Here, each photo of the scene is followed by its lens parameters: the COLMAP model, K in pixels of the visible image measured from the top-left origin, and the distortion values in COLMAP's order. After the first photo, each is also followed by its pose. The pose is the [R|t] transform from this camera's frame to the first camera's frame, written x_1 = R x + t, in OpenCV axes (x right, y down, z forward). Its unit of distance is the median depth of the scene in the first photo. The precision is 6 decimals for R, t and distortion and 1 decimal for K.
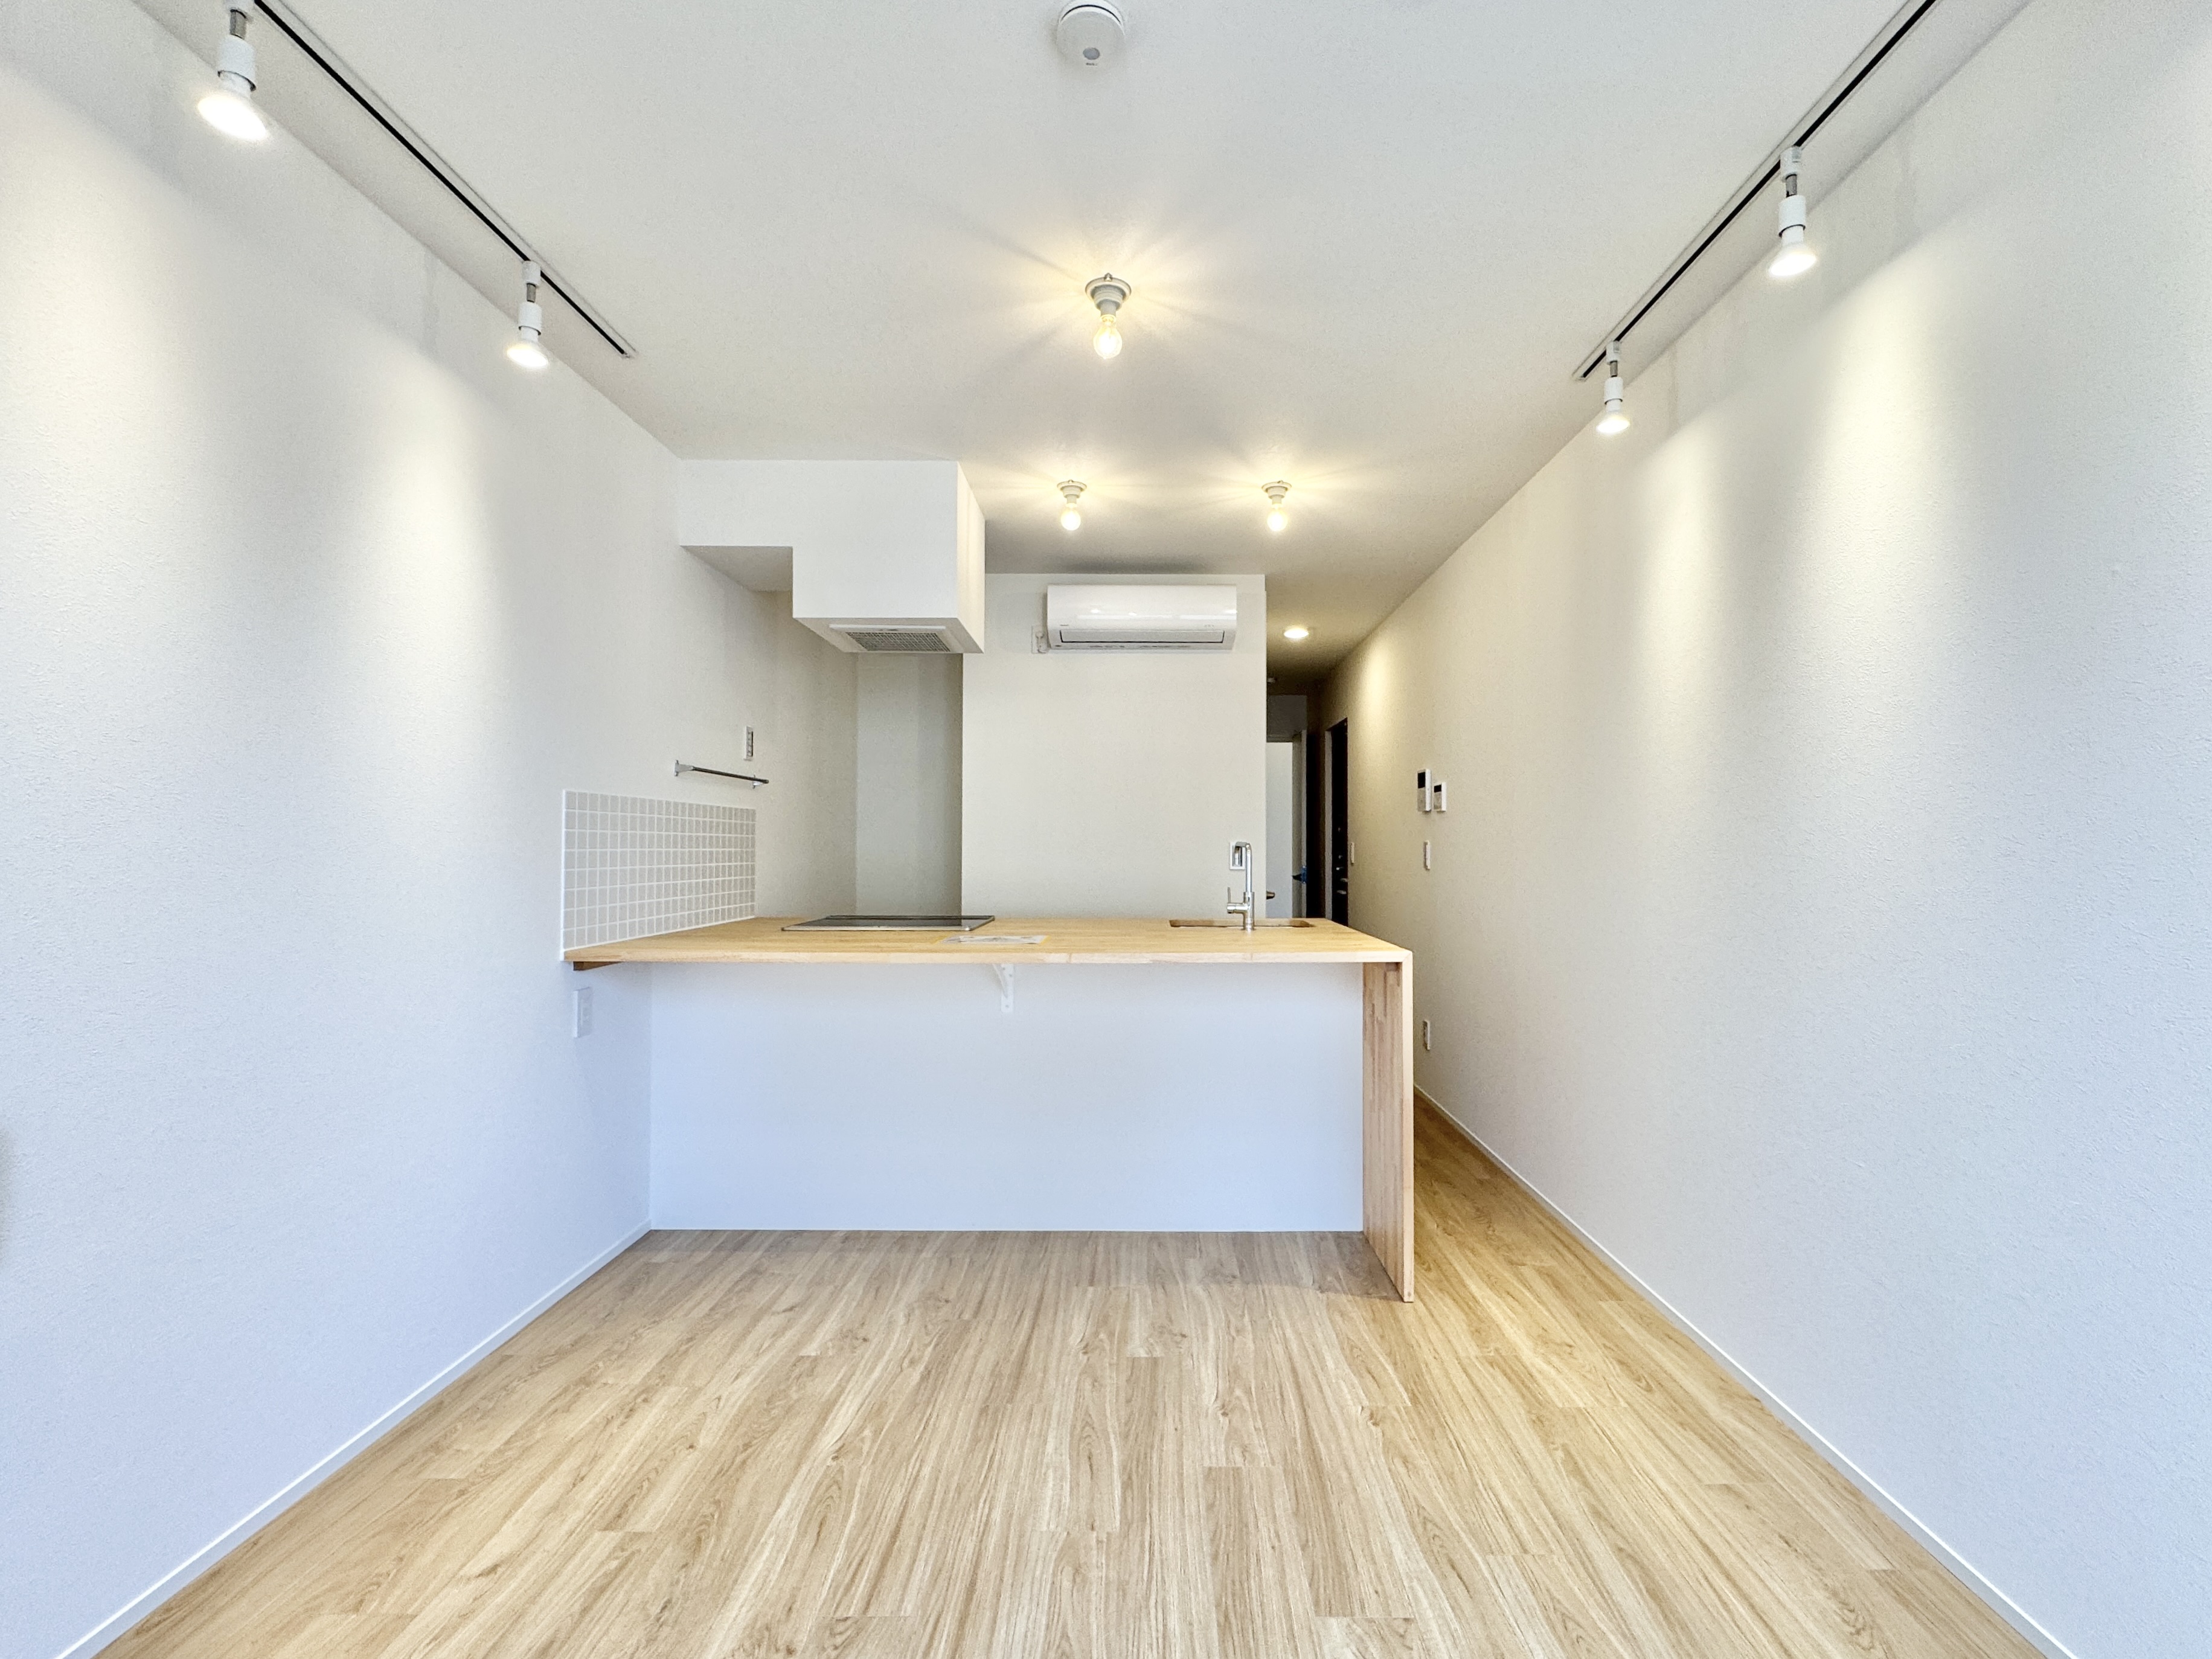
lens RADIAL K [[978.6, 0, 1149.9], [0, 978.6, 829.5], [0, 0, 1]] dist [-0.001210, 0.000586]
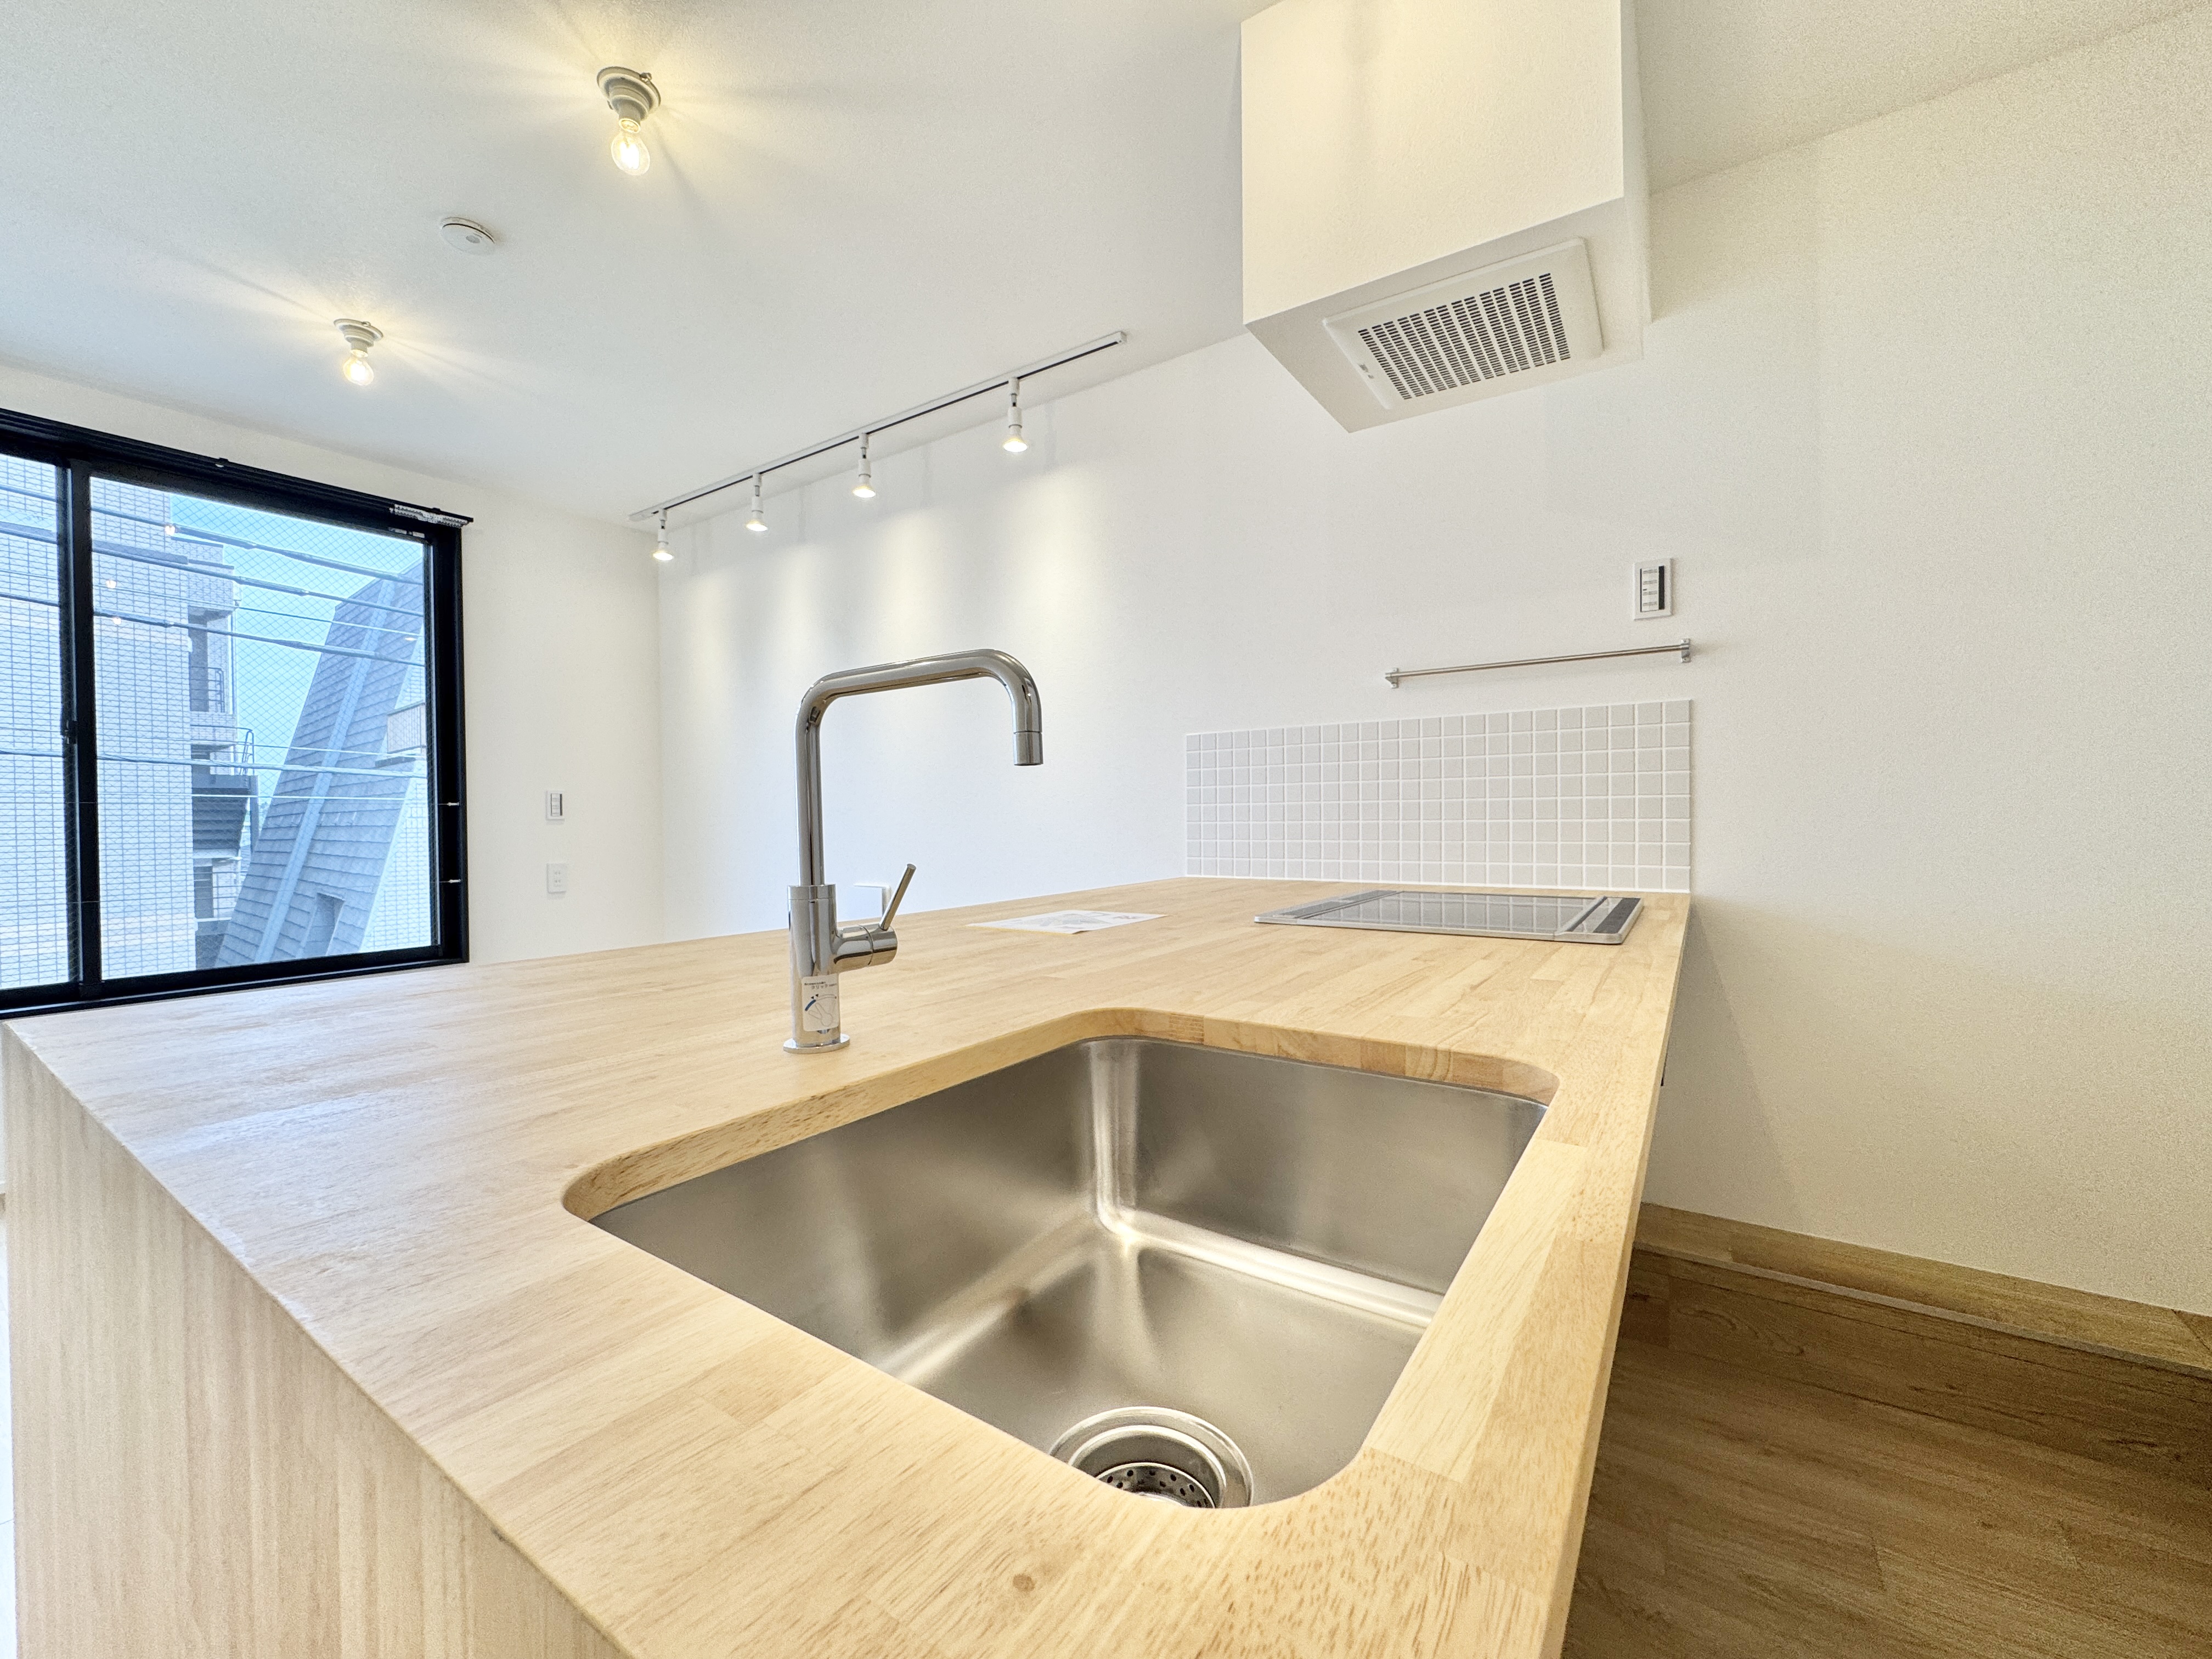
lens RADIAL K [[878.0, 0, 1111.6], [0, 878.0, 829.5], [0, 0, 1]] dist [0.000537, -0.003414]
pose [[-0.560352, 0.016077, -0.828099, 0.326448], [0.024921, 0.999686, 0.002544, 0.069927], [0.827880, -0.019212, -0.560577, 1.631467]]
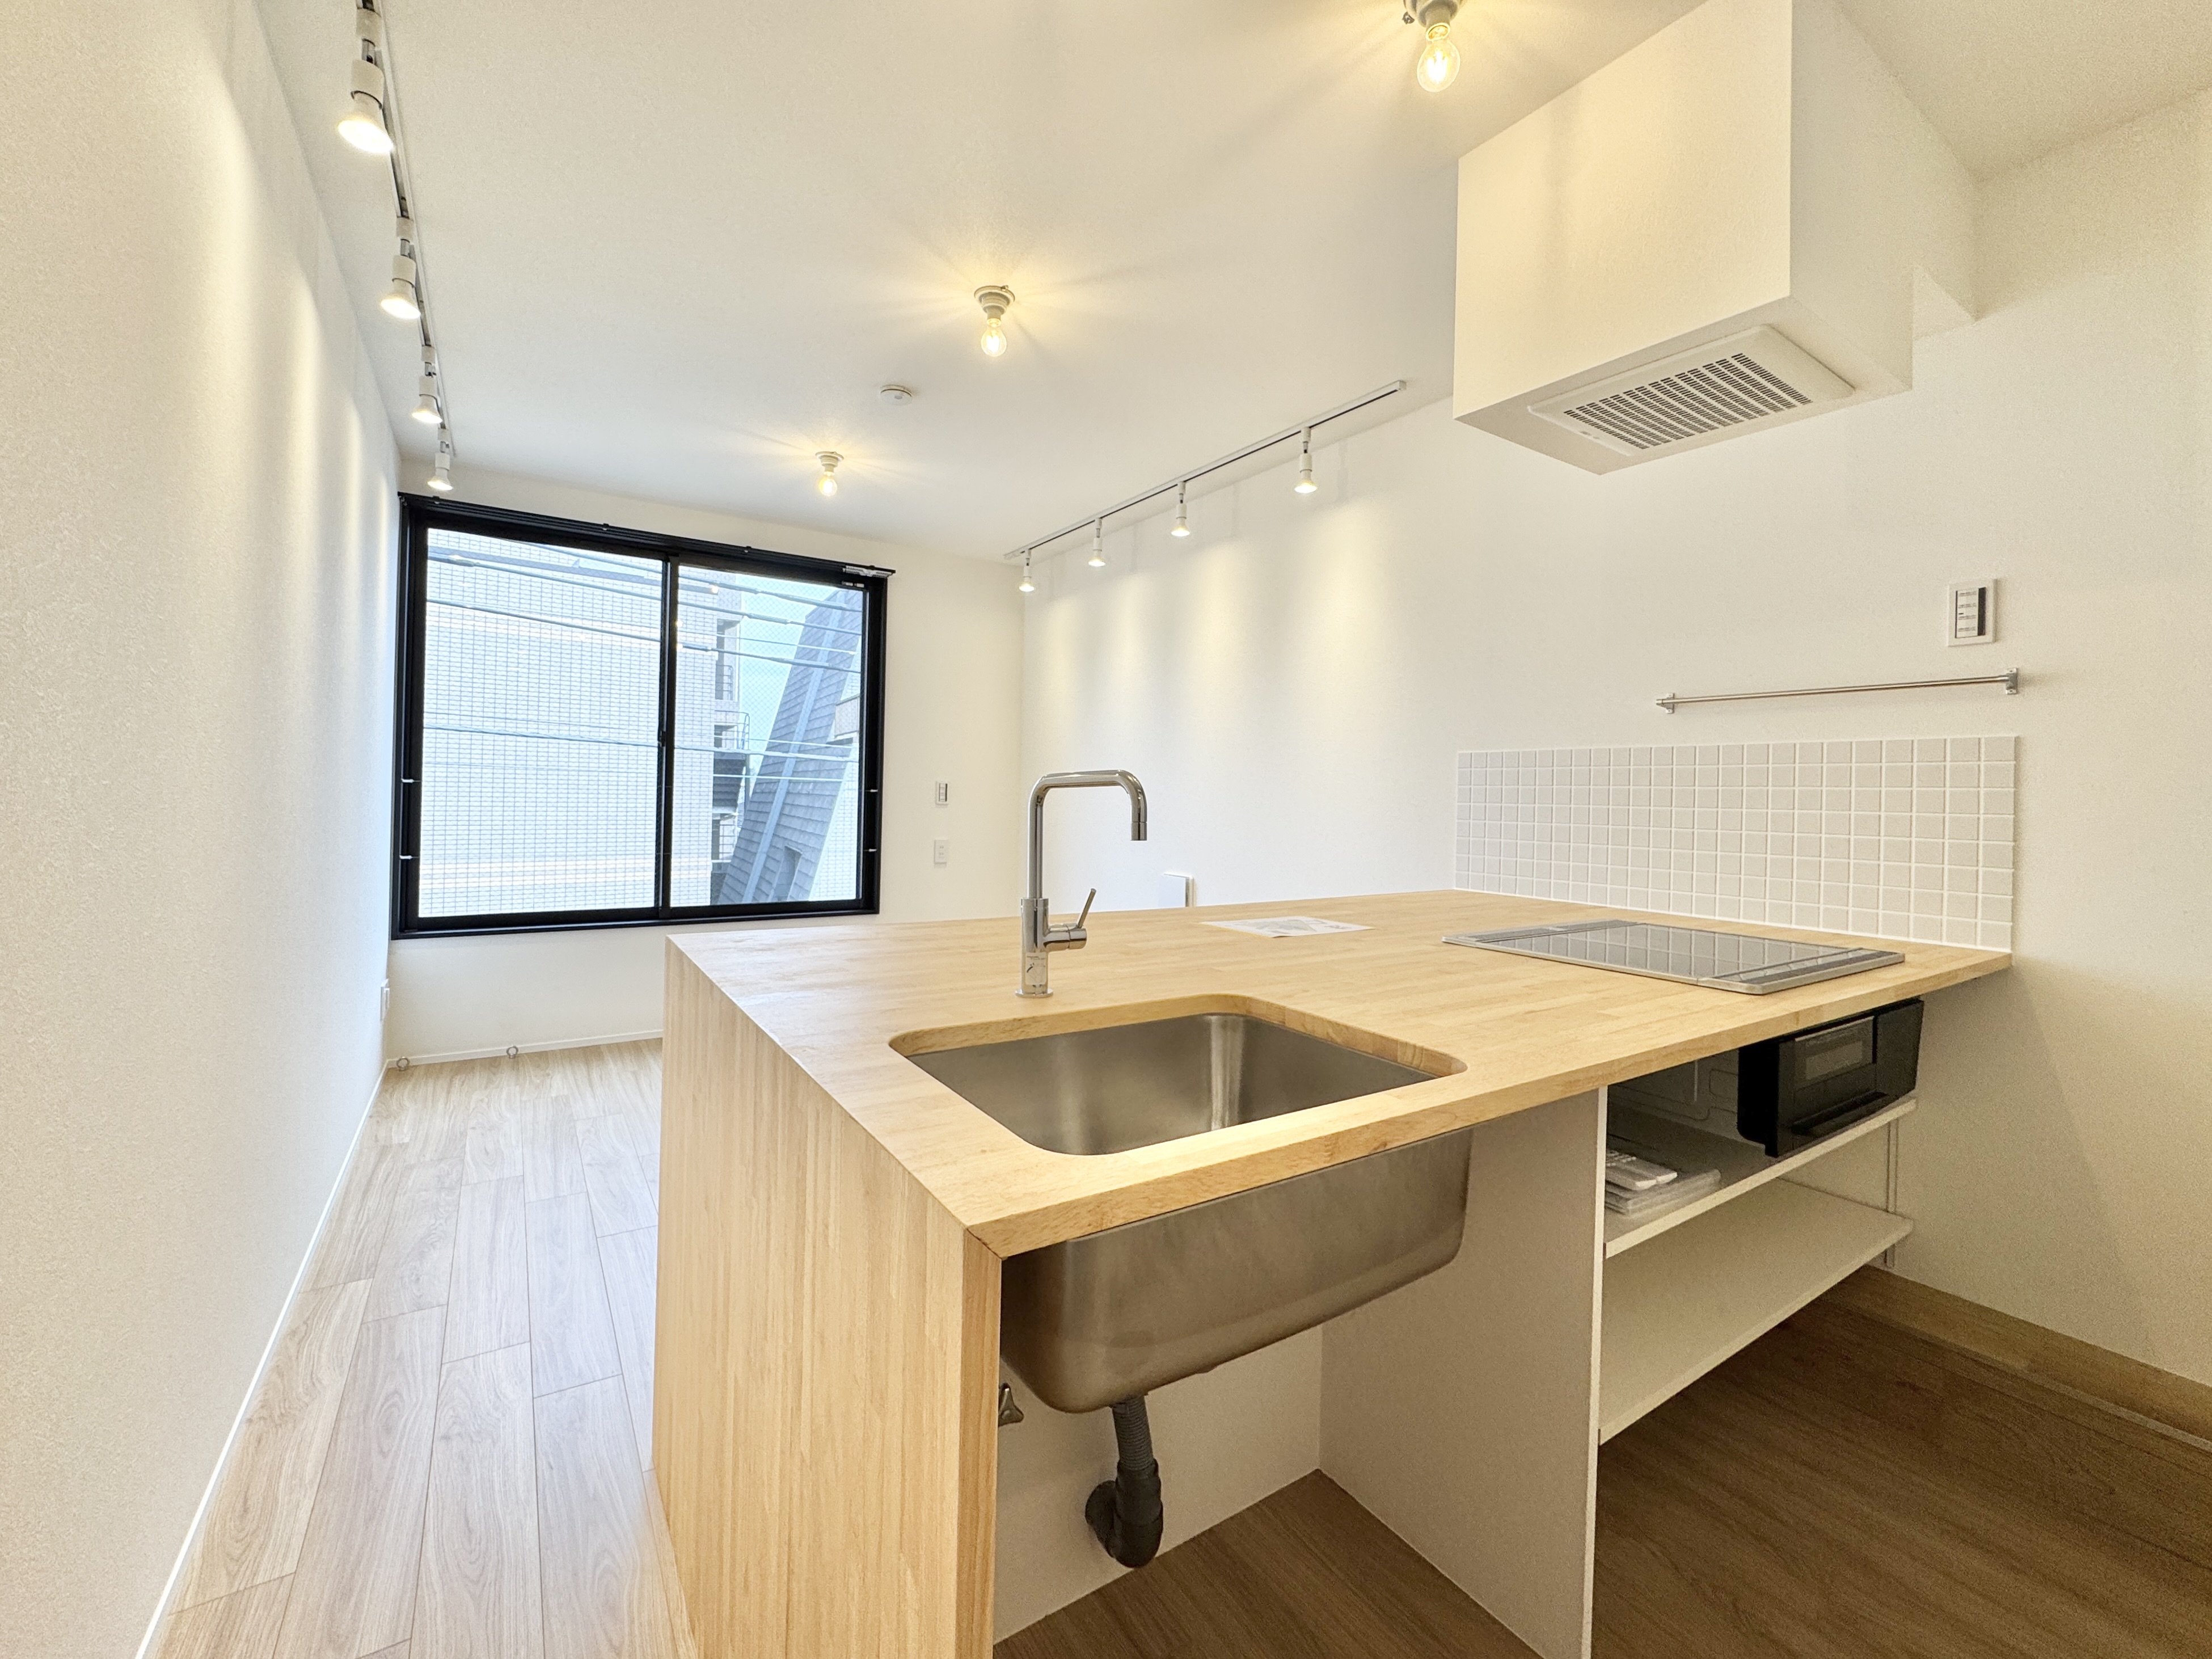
lens RADIAL K [[913.4, 0, 1111.1], [0, 913.4, 796.1], [0, 0, 1]] dist [-0.000770, -0.007198]
pose [[-0.834933, -0.020262, -0.549979, 0.387562], [-0.014607, 0.999786, -0.014658, 0.036472], [0.550158, -0.004204, -0.835050, 1.836470]]
